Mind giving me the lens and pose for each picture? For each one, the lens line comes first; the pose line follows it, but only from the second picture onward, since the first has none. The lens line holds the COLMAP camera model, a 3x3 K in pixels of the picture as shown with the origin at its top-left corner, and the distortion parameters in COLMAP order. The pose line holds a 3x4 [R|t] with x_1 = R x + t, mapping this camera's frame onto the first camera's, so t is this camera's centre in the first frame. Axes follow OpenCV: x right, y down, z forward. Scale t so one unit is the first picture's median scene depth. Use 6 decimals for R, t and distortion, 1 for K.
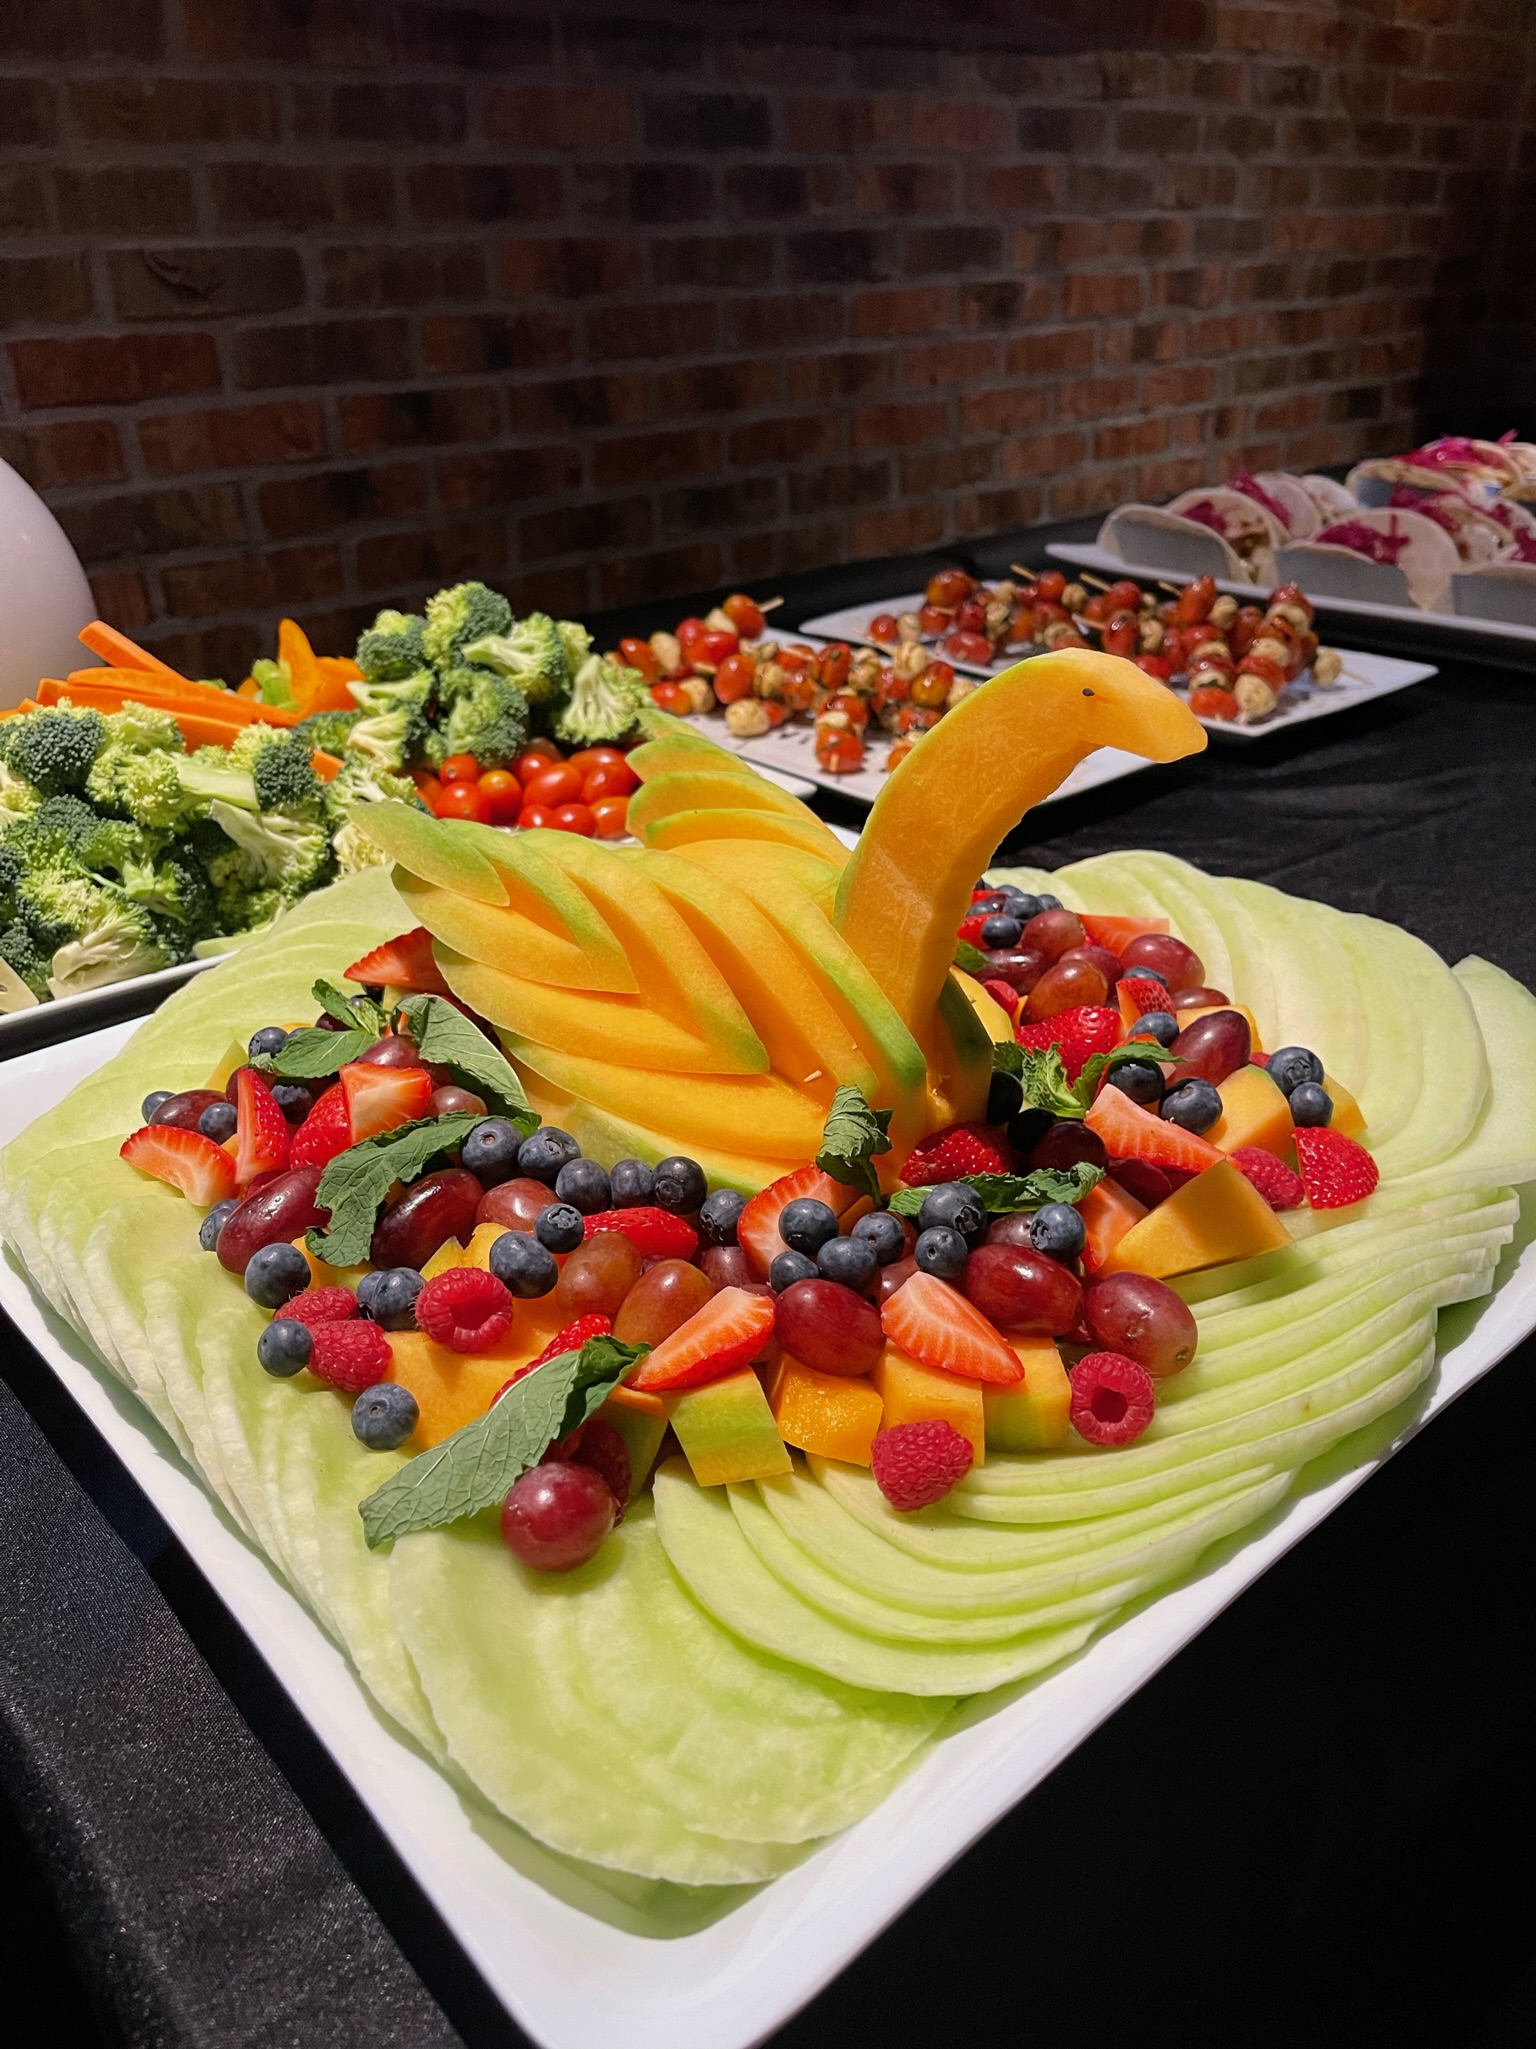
lens RADIAL K [[1621.3, 0, 787.1], [0, 1621.3, 1016.8], [0, 0, 1]] dist [0.072973, -0.124526]
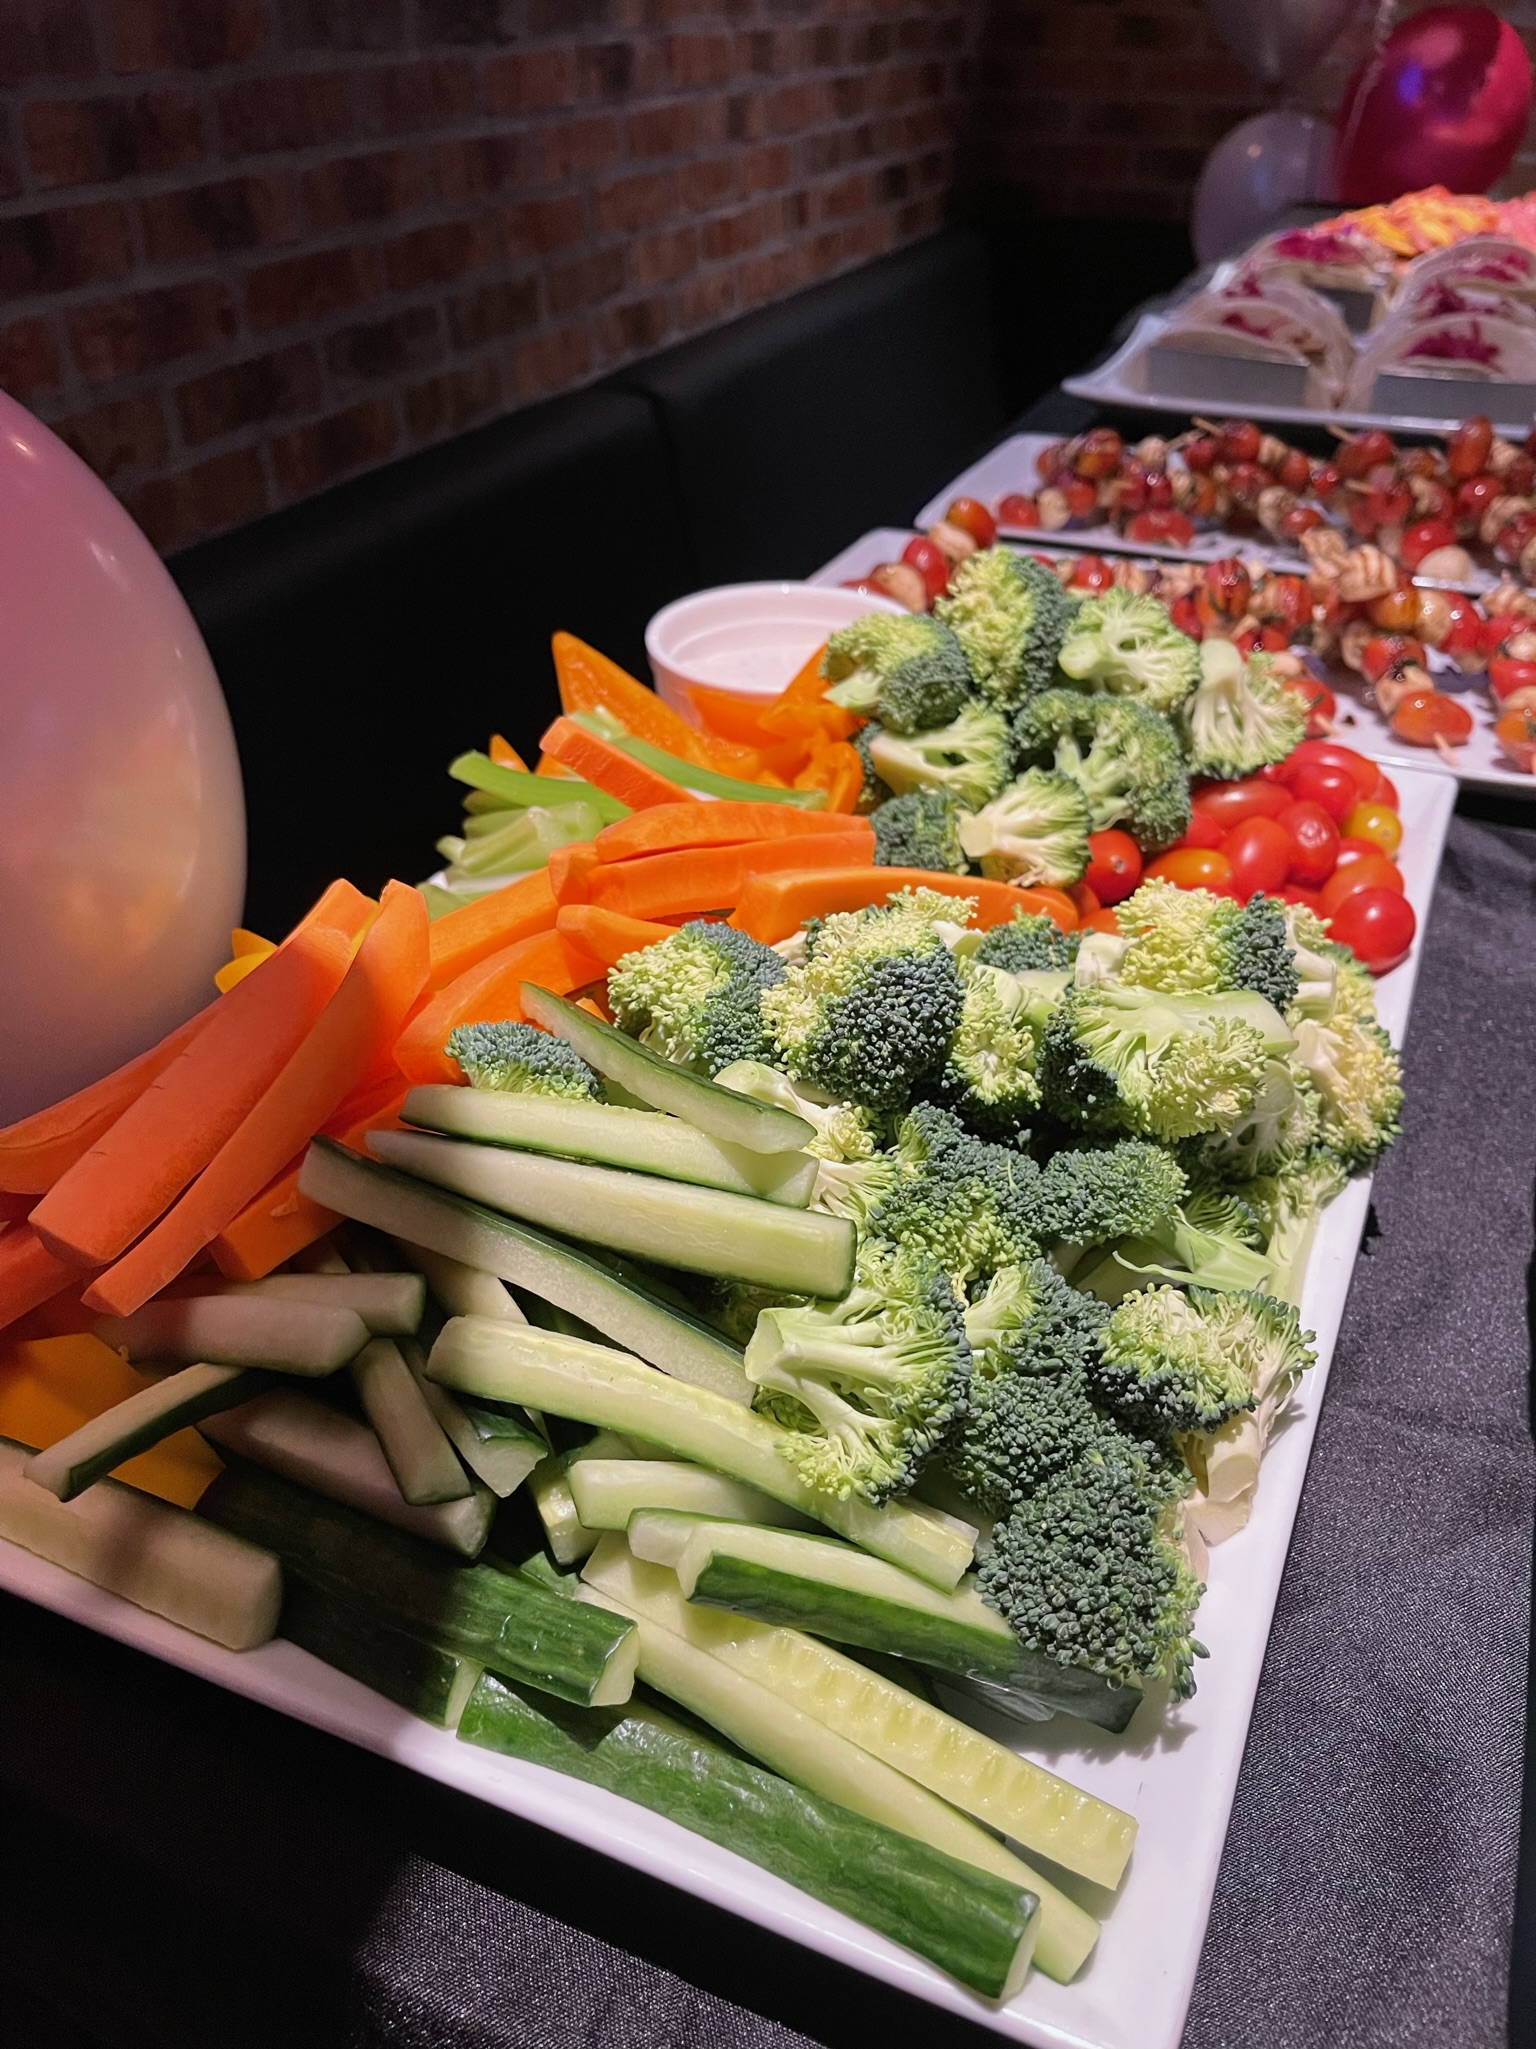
lens RADIAL K [[1621.3, 0, 789.0], [0, 1621.3, 1031.3], [0, 0, 1]] dist [0.072973, -0.124526]
pose [[0.905277, -0.220283, 0.363248, -0.235476], [0.176042, 0.972709, 0.151149, -0.086589], [-0.386630, -0.072885, 0.919350, 0.200749]]
